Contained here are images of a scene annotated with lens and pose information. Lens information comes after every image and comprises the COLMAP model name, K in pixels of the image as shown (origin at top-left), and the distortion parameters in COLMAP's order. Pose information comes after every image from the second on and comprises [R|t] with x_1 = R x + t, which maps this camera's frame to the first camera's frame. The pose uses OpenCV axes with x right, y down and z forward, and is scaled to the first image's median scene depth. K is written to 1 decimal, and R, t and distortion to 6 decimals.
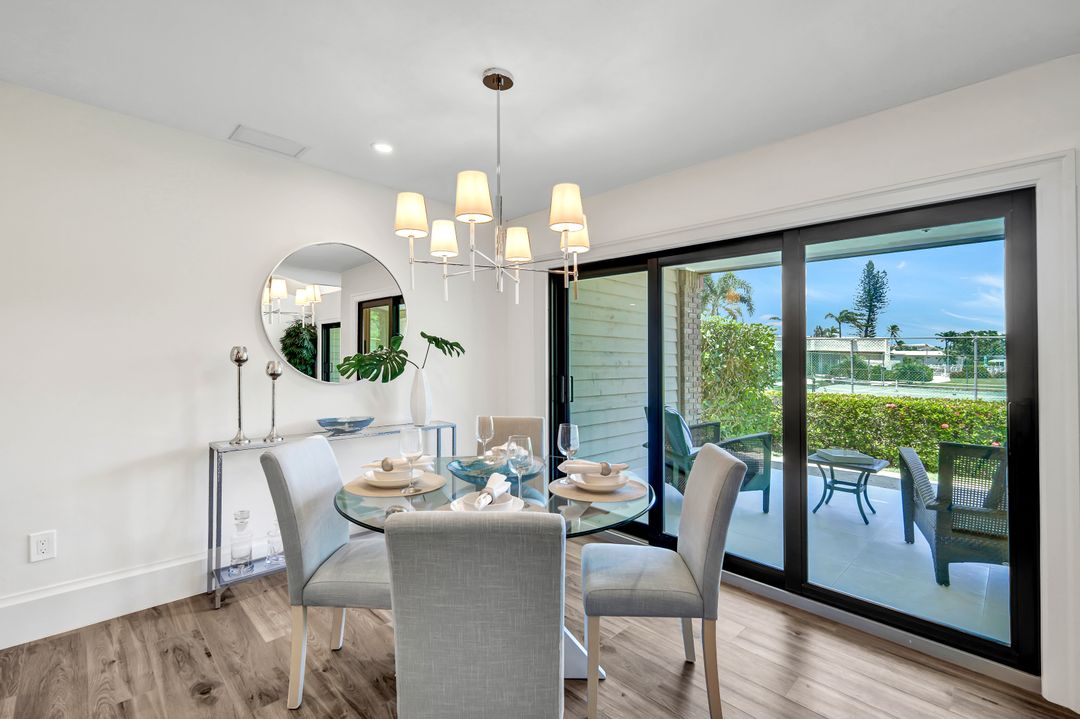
lens RADIAL K [[470.4, 0, 539.2], [0, 470.4, 352.9], [0, 0, 1]] dist [0.004270, 0.000718]
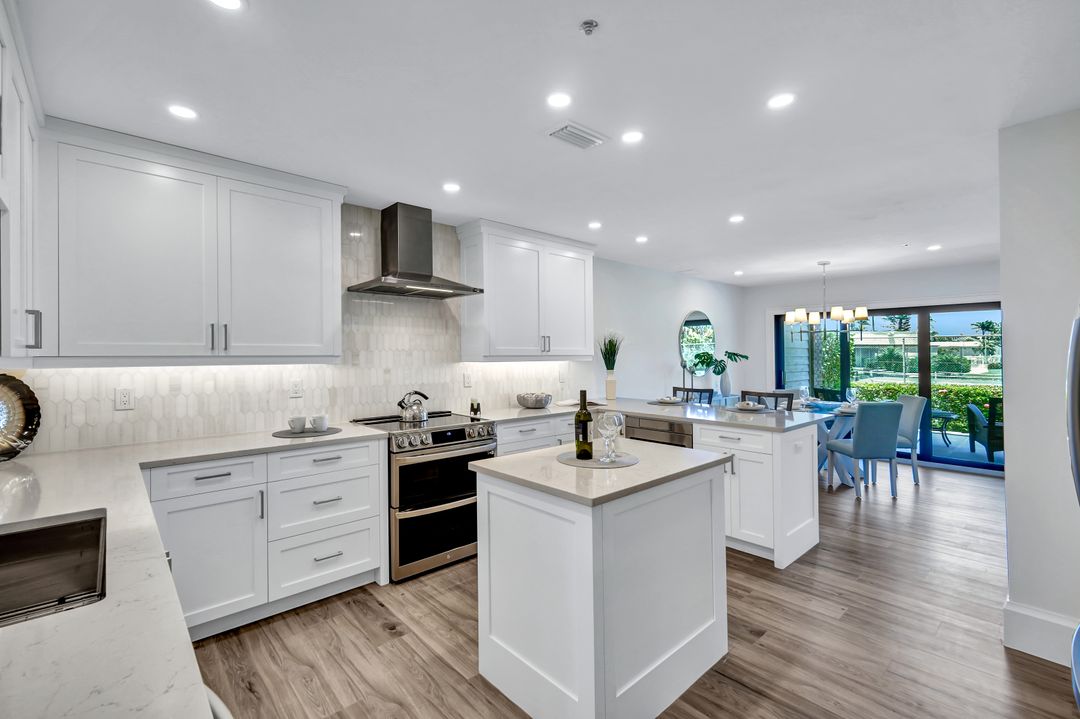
lens RADIAL K [[482.2, 0, 544.3], [0, 482.2, 350.5], [0, 0, 1]] dist [0.003372, 0.001196]
pose [[0.999486, -0.020592, -0.024583, -0.973792], [0.020536, 0.999786, -0.002499, -0.055056], [0.024629, 0.001993, 0.999695, -1.096518]]
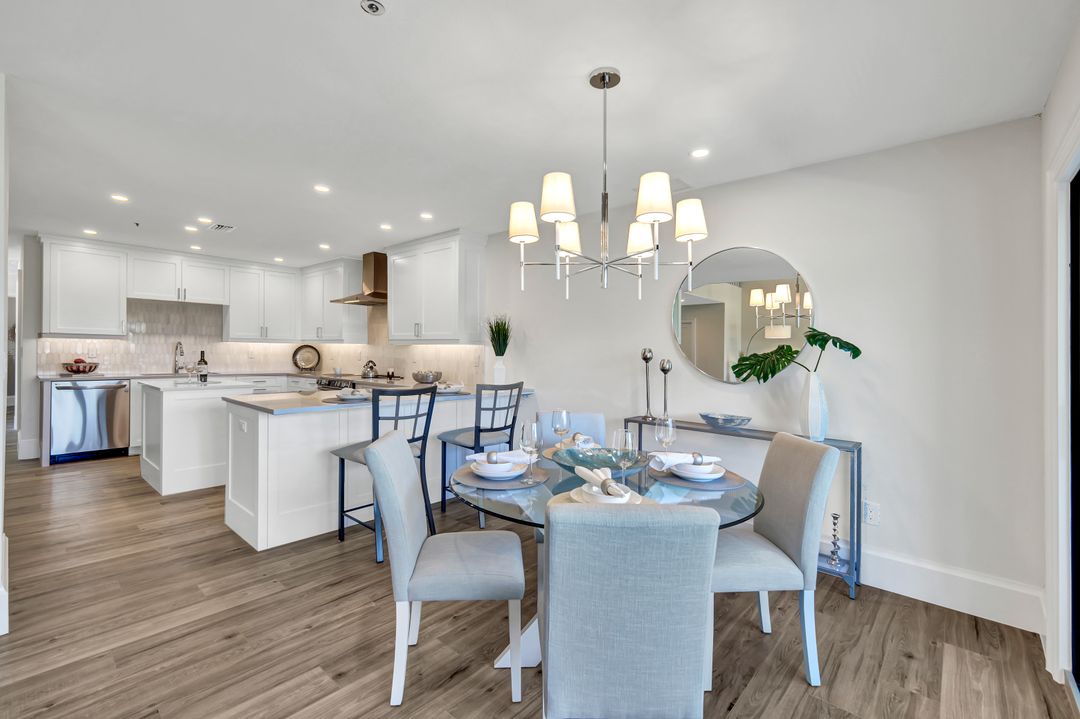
lens RADIAL K [[476.9, 0, 553.0], [0, 476.9, 357.5], [0, 0, 1]] dist [0.001903, 0.000155]
pose [[0.078516, 0.000088, -0.996913, 0.572888], [-0.005162, 0.999987, -0.000318, 0.011589], [0.996899, 0.005171, 0.078516, 0.503887]]
